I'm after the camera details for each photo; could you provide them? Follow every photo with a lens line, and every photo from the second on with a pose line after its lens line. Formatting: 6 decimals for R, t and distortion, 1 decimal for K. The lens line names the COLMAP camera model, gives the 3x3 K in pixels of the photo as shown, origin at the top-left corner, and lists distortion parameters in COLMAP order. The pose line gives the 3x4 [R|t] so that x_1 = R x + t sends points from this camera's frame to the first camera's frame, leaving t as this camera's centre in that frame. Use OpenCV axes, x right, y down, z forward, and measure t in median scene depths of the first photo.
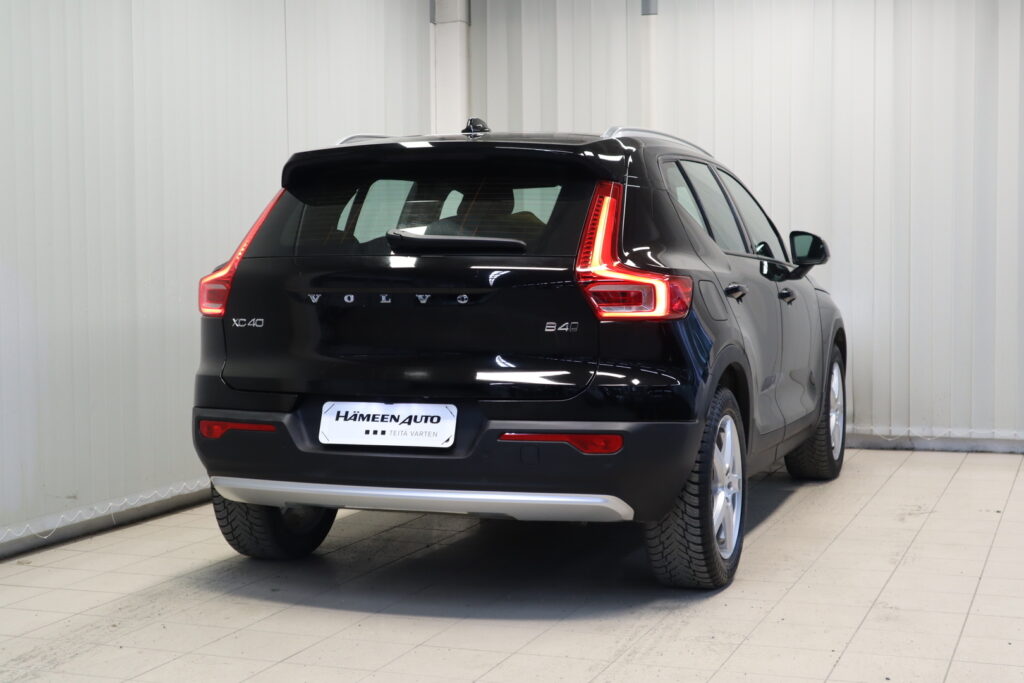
lens RADIAL K [[1651.5, 0, 513.2], [0, 1651.5, 344.1], [0, 0, 1]] dist [-0.064174, 0.000000]
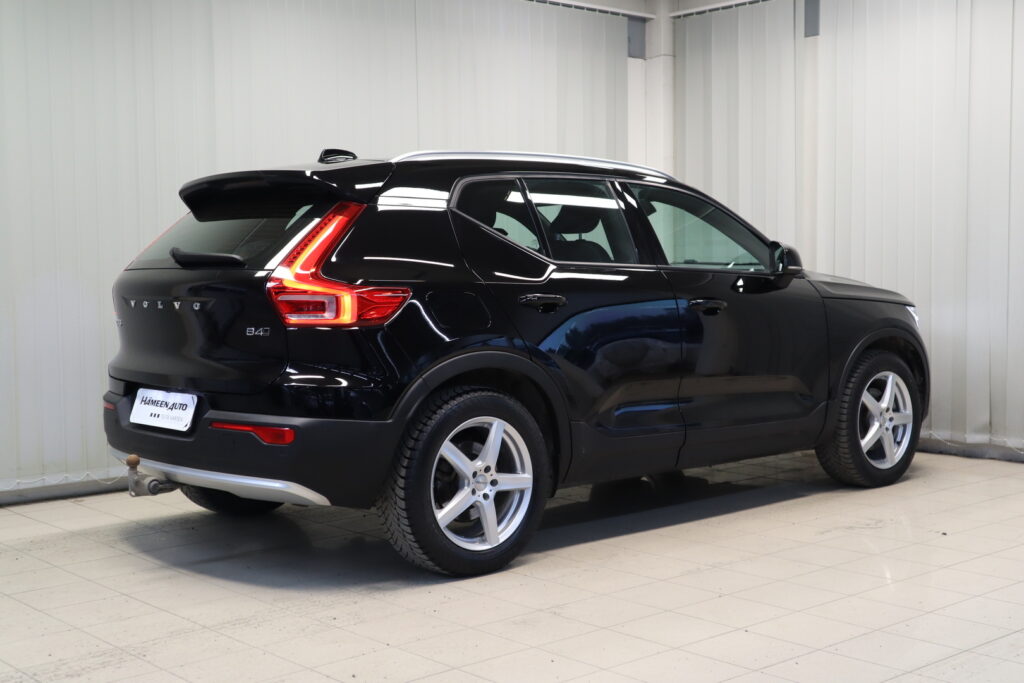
lens RADIAL K [[1395.0, 0, 515.7], [0, 1395.0, 336.2], [0, 0, 1]] dist [-0.030372, 0.000000]
pose [[0.873428, 0.021693, -0.486469, 0.639014], [-0.021588, 0.999750, 0.005821, -0.016140], [0.486474, 0.005418, 0.873678, 0.237778]]
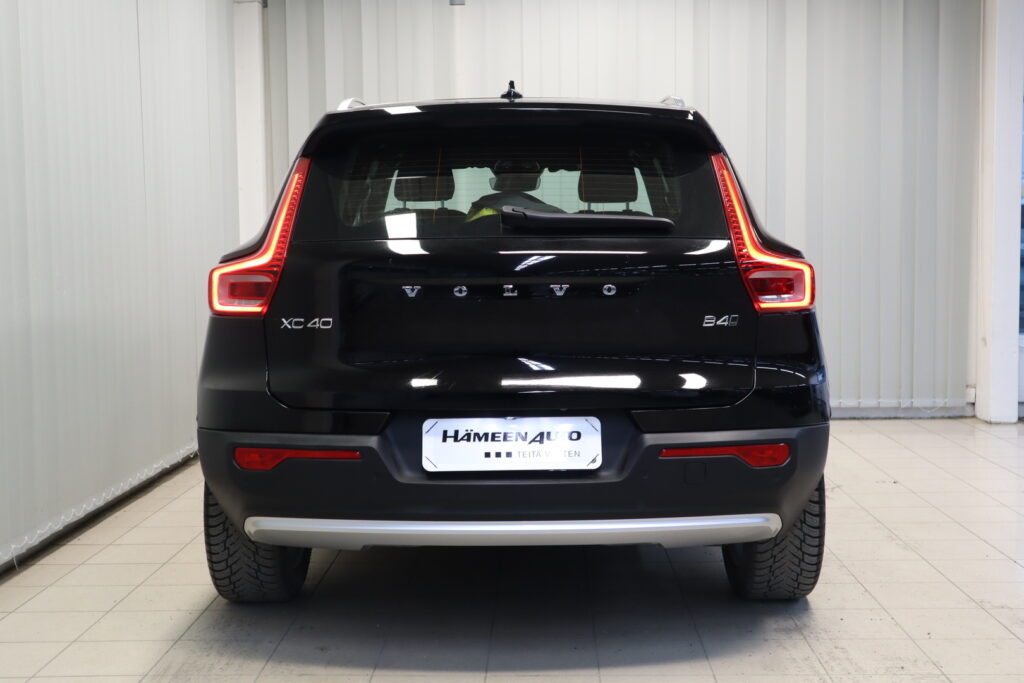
lens RADIAL K [[1395.0, 0, 516.9], [0, 1395.0, 346.1], [0, 0, 1]] dist [-0.030372, 0.000000]
pose [[0.950884, -0.027536, 0.308321, -0.285120], [0.023048, 0.999569, 0.018191, -0.012523], [-0.308689, -0.010191, 0.951109, 0.341057]]
